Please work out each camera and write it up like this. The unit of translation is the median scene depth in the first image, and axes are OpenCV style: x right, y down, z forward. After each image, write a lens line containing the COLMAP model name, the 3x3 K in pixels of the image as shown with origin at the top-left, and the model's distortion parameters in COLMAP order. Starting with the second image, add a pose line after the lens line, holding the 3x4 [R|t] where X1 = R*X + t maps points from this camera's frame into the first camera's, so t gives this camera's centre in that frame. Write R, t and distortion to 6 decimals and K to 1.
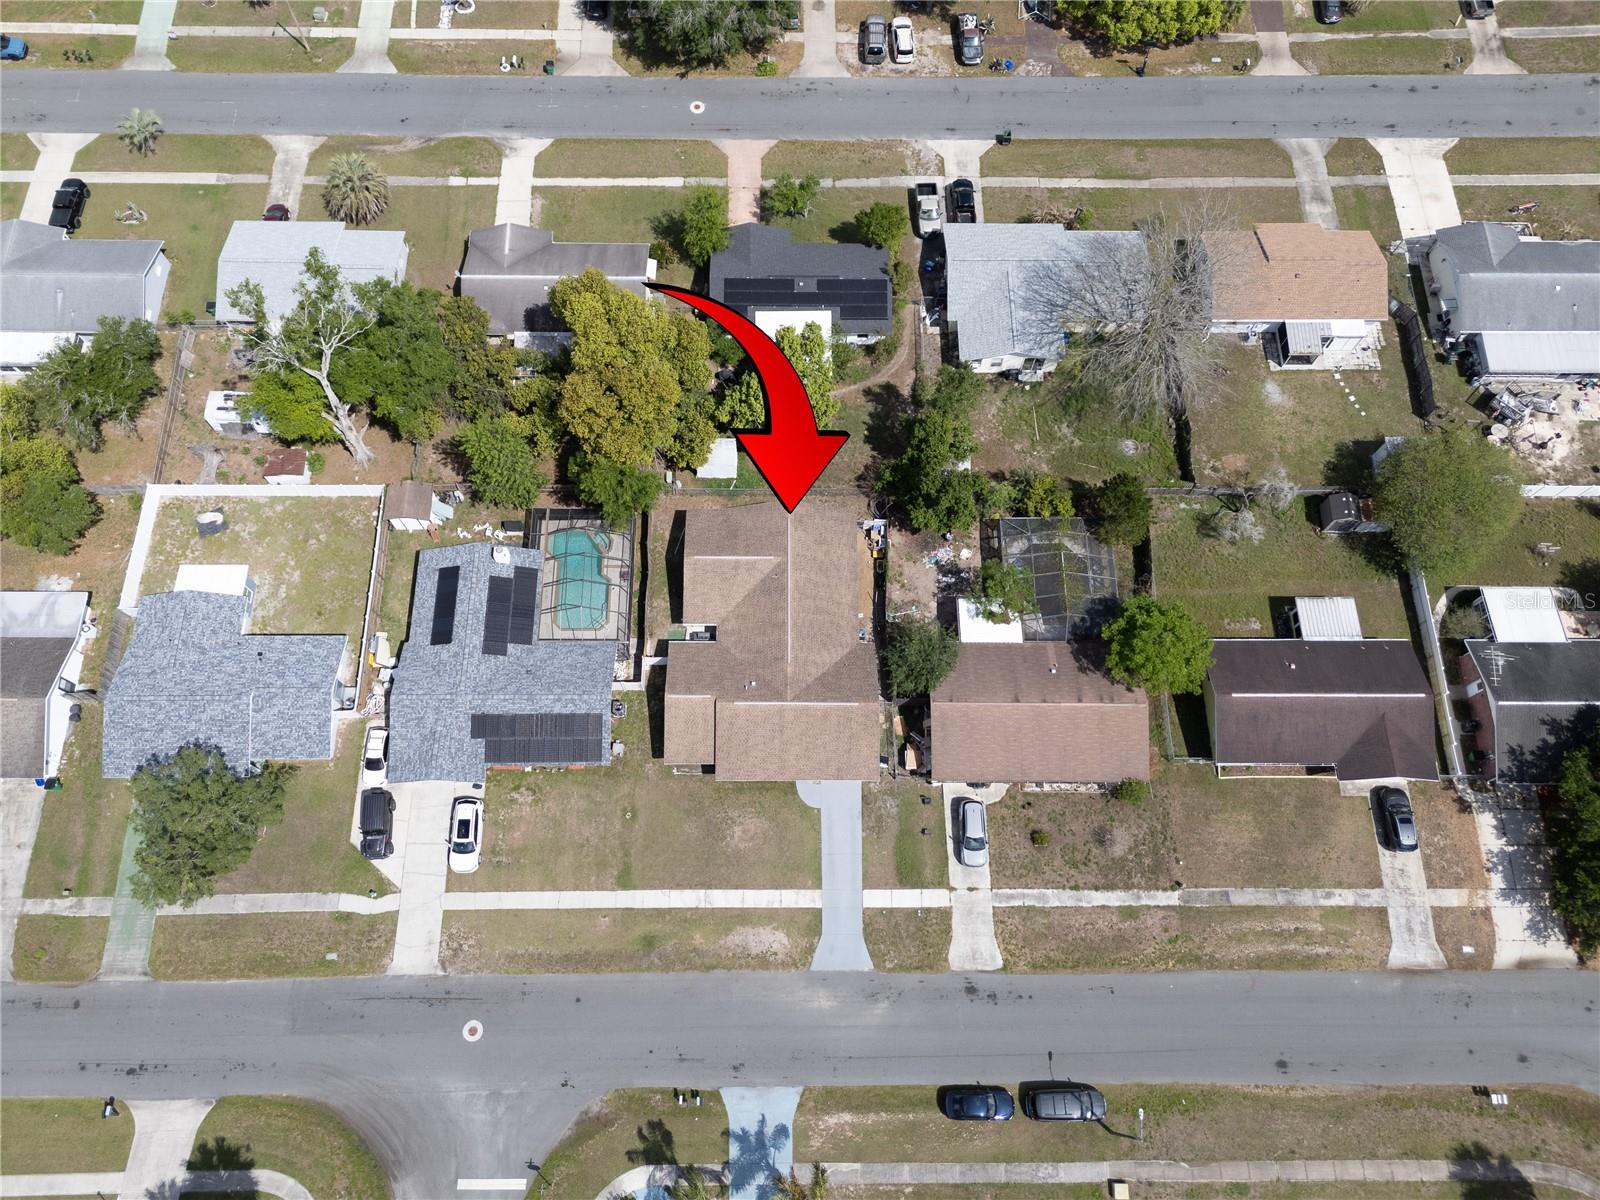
lens RADIAL K [[1180.9, 0, 800.0], [0, 1180.9, 600.0], [0, 0, 1]] dist [0.070998, -0.059773]
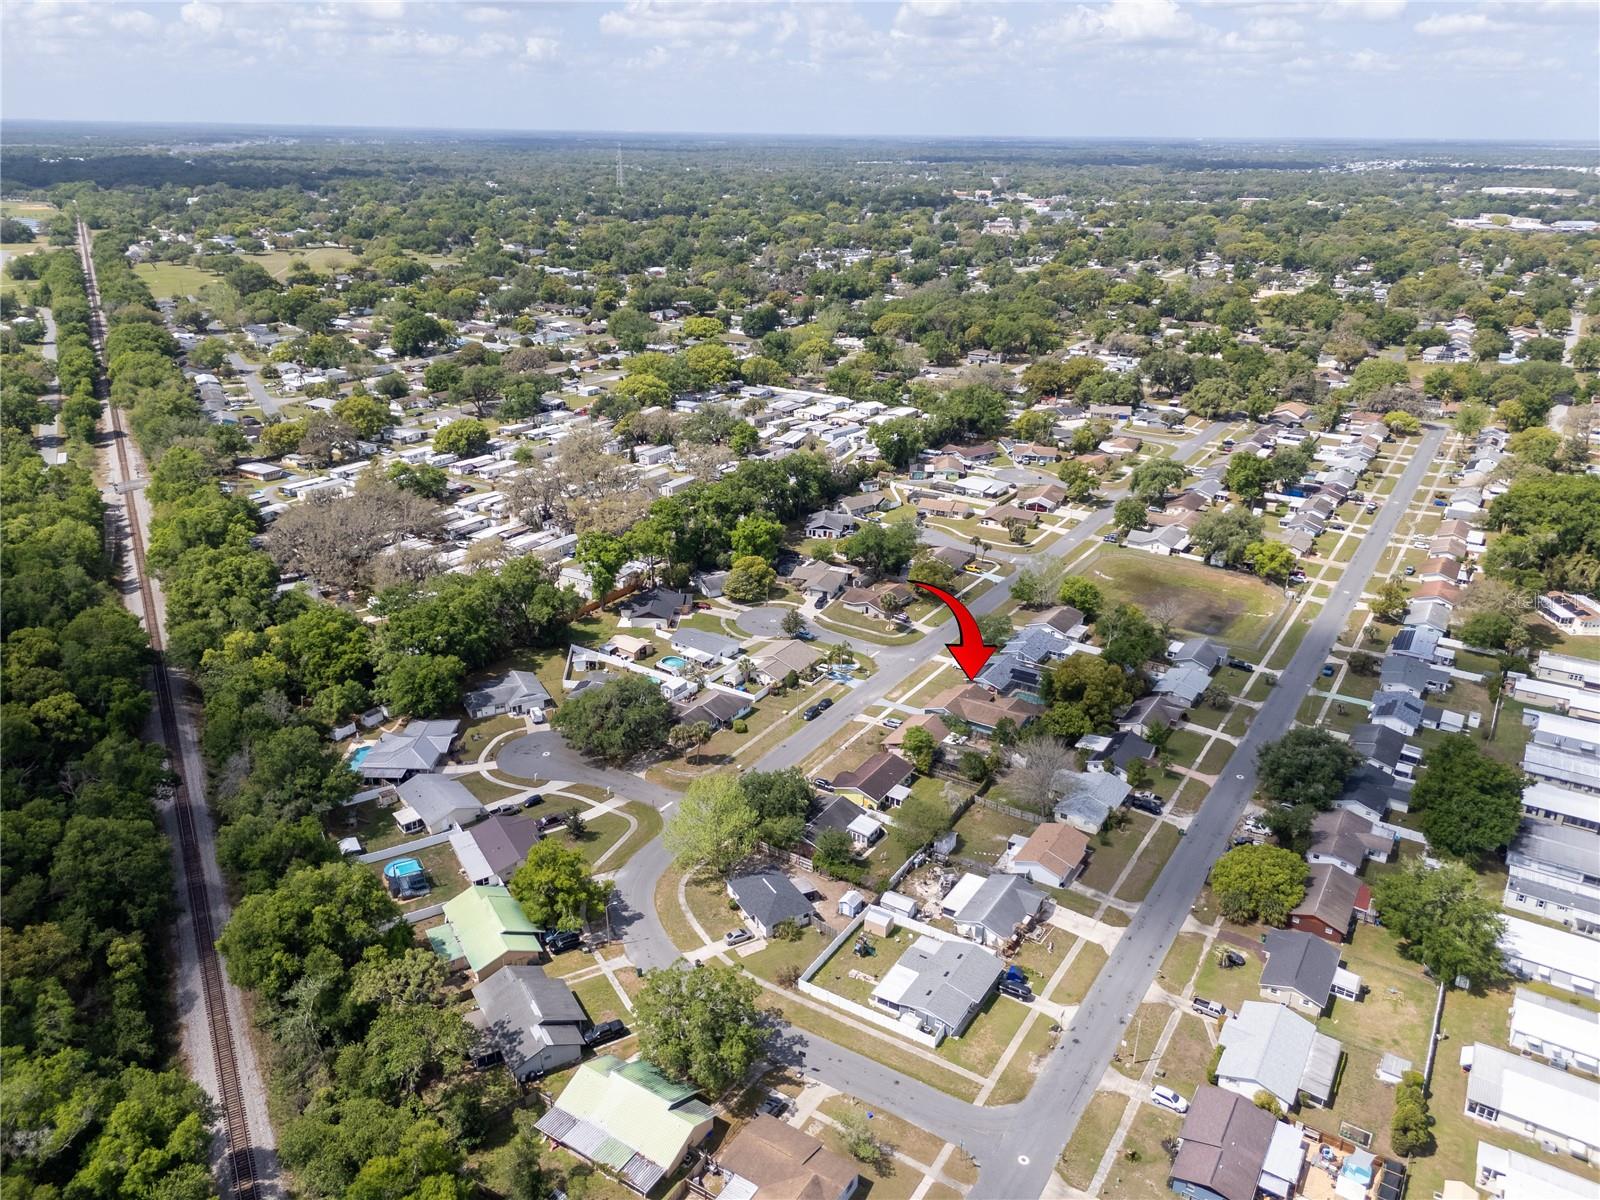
lens RADIAL K [[1180.9, 0, 800.0], [0, 1180.9, 600.0], [0, 0, 1]] dist [0.070998, -0.059773]
pose [[-0.535790, 0.289057, -0.793332, 2.589426], [-0.795652, 0.141637, 0.588963, -1.438889], [0.282609, 0.946776, 0.154101, 0.168098]]
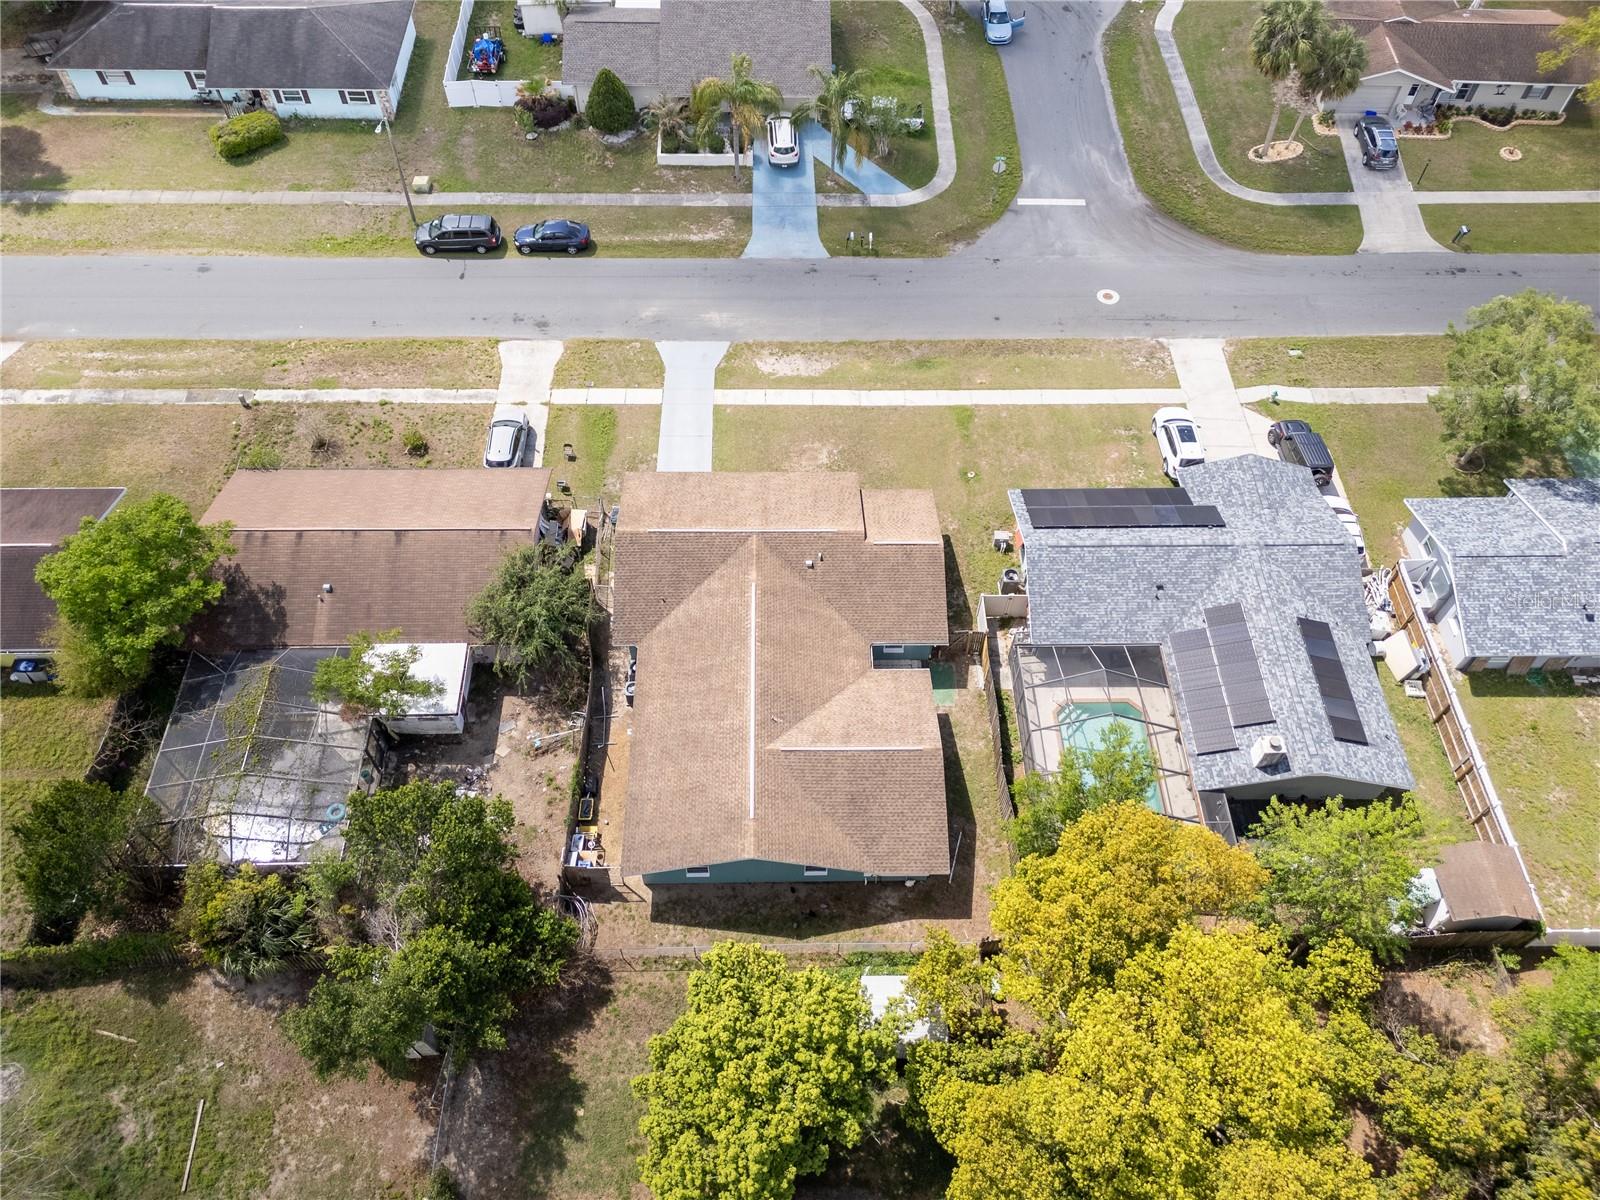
lens RADIAL K [[1180.9, 0, 800.0], [0, 1180.9, 600.0], [0, 0, 1]] dist [0.070998, -0.059773]
pose [[-0.999445, -0.007306, -0.032498, -0.014520], [-0.023076, -0.551744, 0.833694, -0.483663], [-0.024021, 0.833981, 0.551269, 0.671995]]
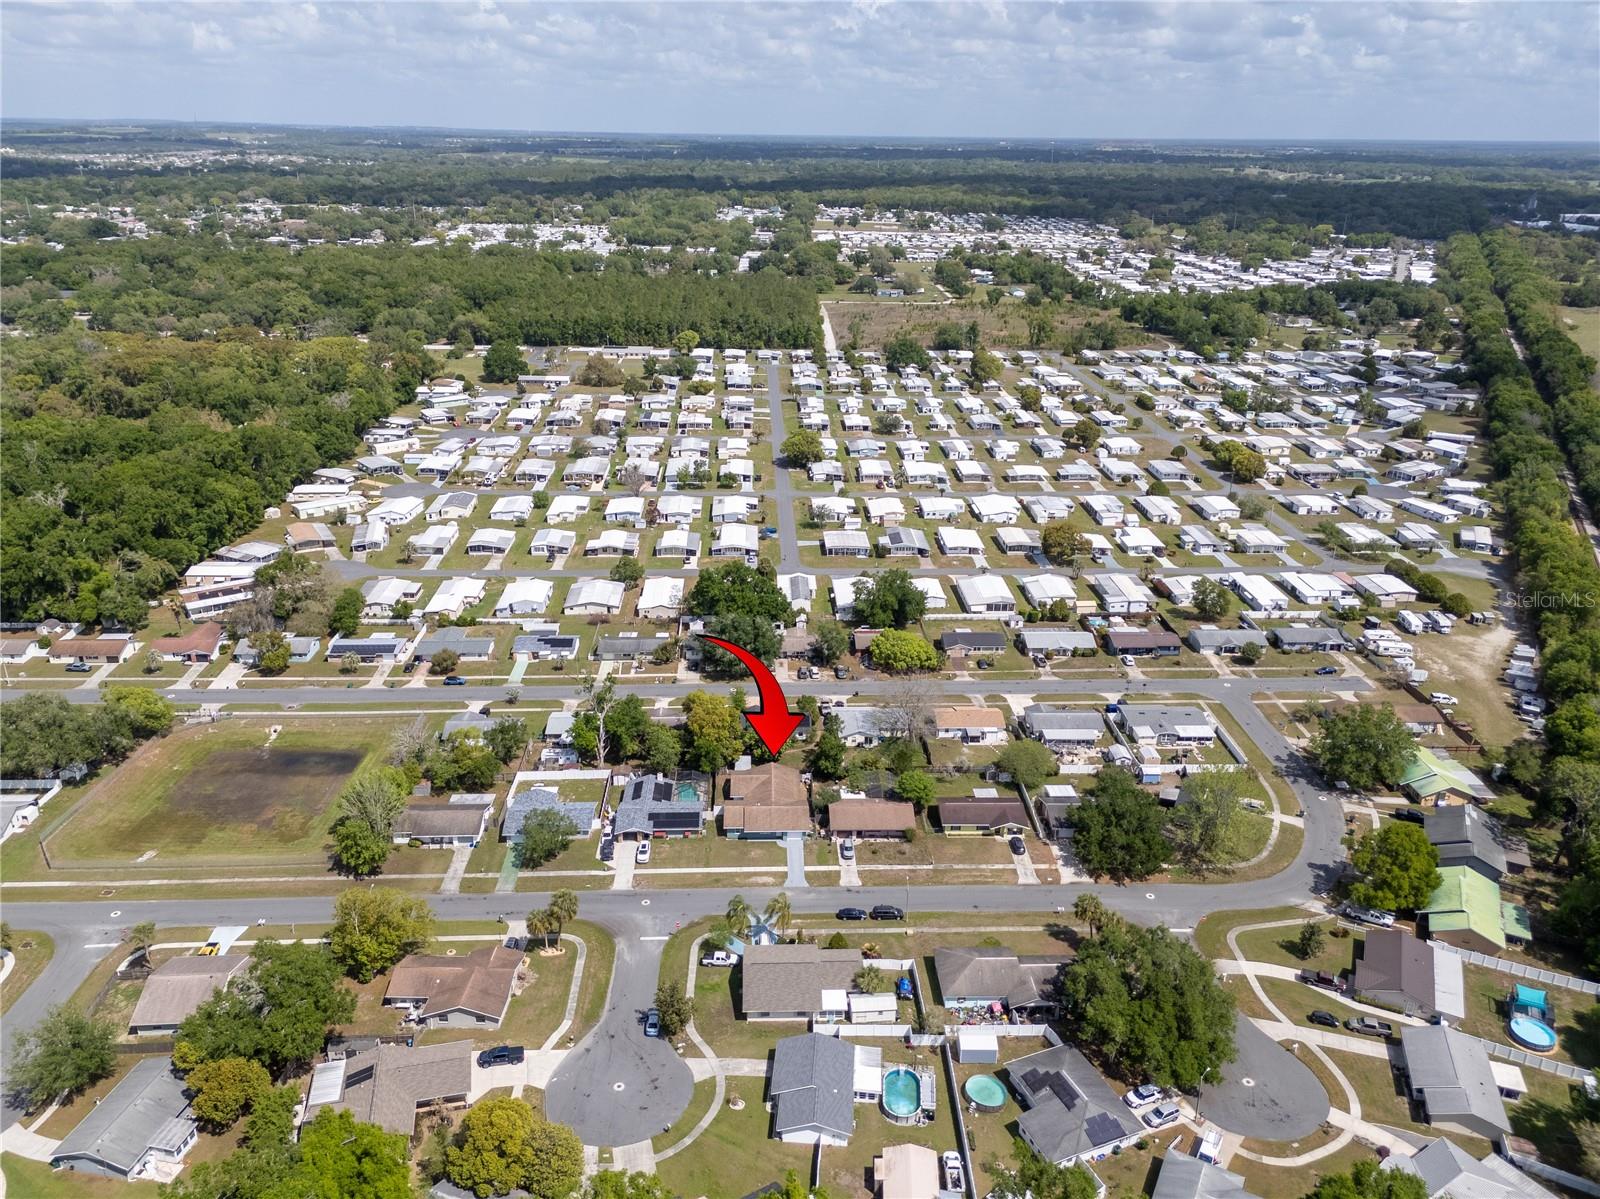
lens RADIAL K [[1180.9, 0, 800.0], [0, 1180.9, 599.5], [0, 0, 1]] dist [0.070998, -0.059773]
pose [[0.999521, -0.016683, 0.026049, -0.010340], [0.030449, 0.679050, -0.733460, 1.661135], [-0.005452, 0.733902, 0.679233, -1.065320]]
